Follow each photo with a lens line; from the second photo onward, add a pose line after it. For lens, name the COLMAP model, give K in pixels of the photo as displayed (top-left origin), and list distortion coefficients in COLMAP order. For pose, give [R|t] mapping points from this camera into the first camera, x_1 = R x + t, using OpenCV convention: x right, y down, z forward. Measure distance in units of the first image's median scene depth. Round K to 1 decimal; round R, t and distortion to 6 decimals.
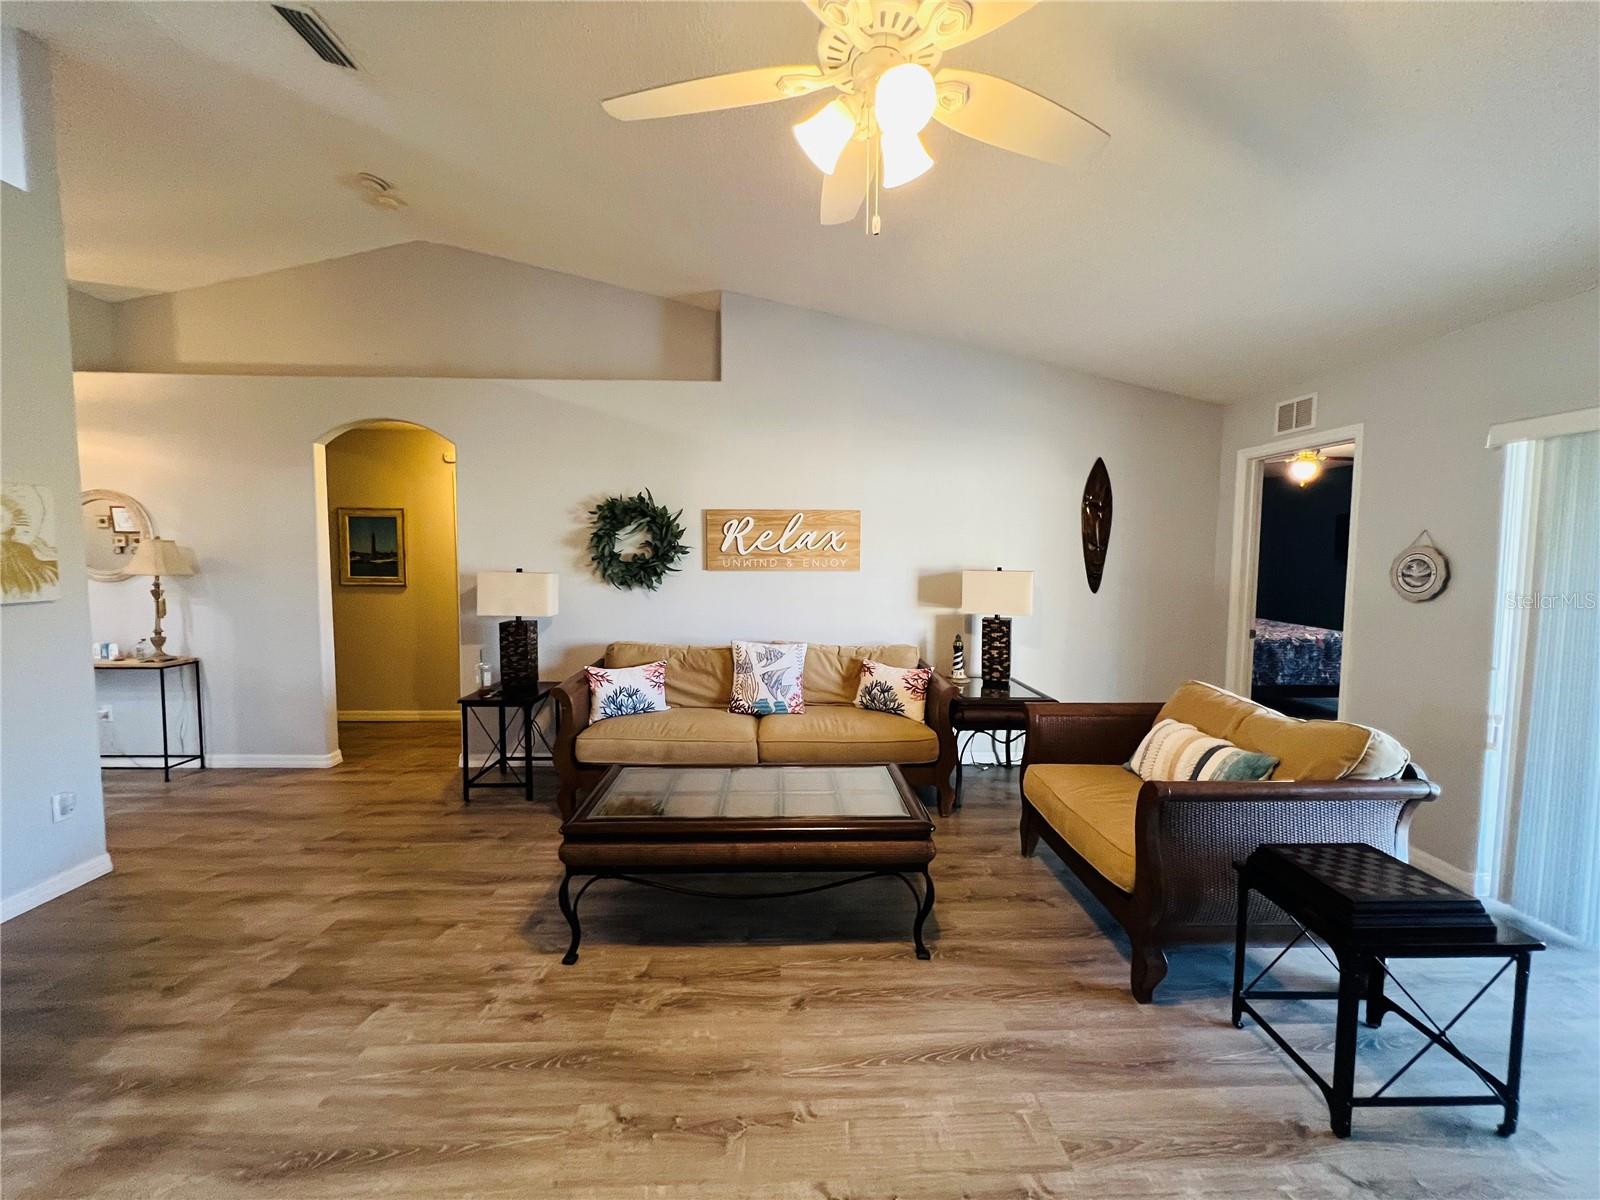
lens RADIAL K [[640.0, 0, 803.2], [0, 640.0, 595.2], [0, 0, 1]] dist [-0.004402, -0.000100]
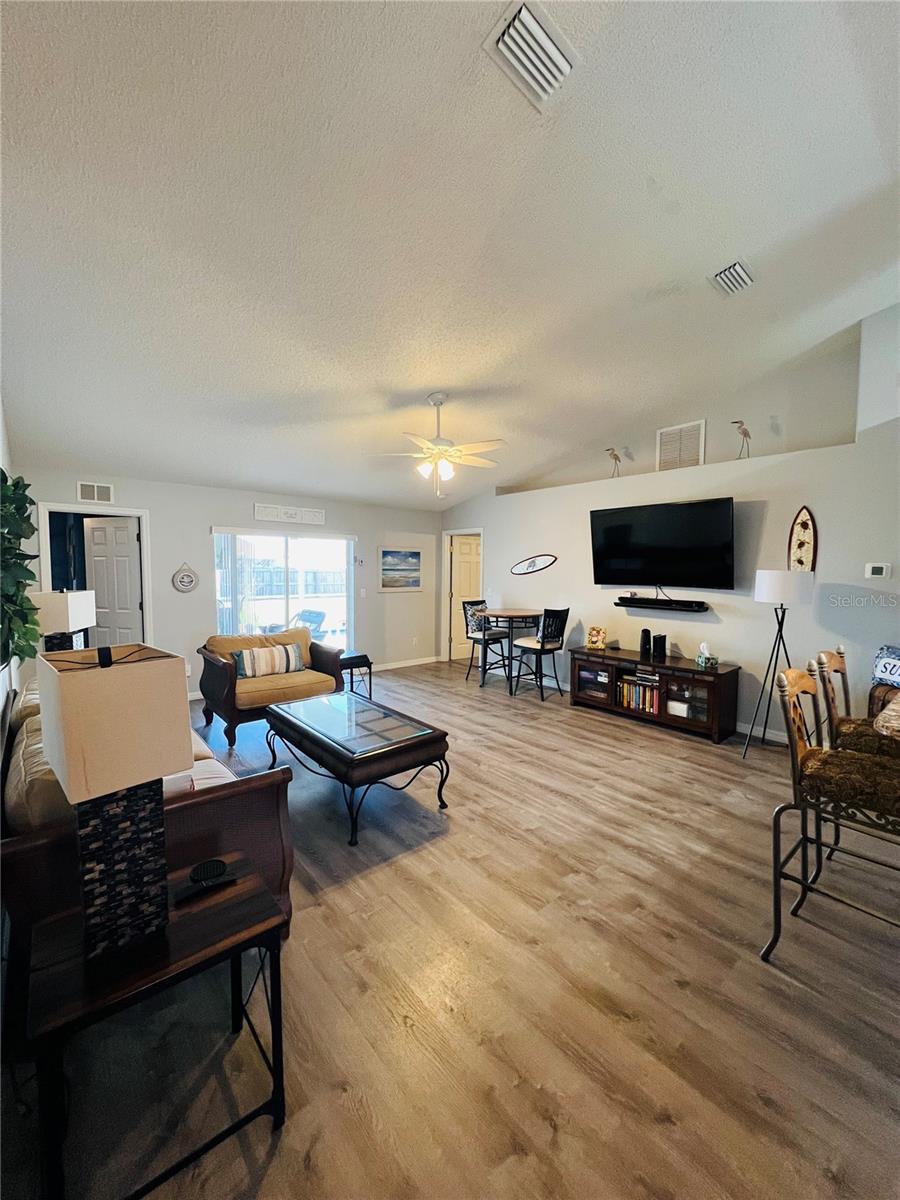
lens RADIAL K [[480.0, 0, 450.9], [0, 480.0, 595.9], [0, 0, 1]] dist [-0.004402, -0.000100]
pose [[-0.625422, -0.059349, 0.778026, -1.314127], [0.044022, 0.992831, 0.111122, -0.163546], [-0.779044, 0.103748, -0.618326, 1.649635]]
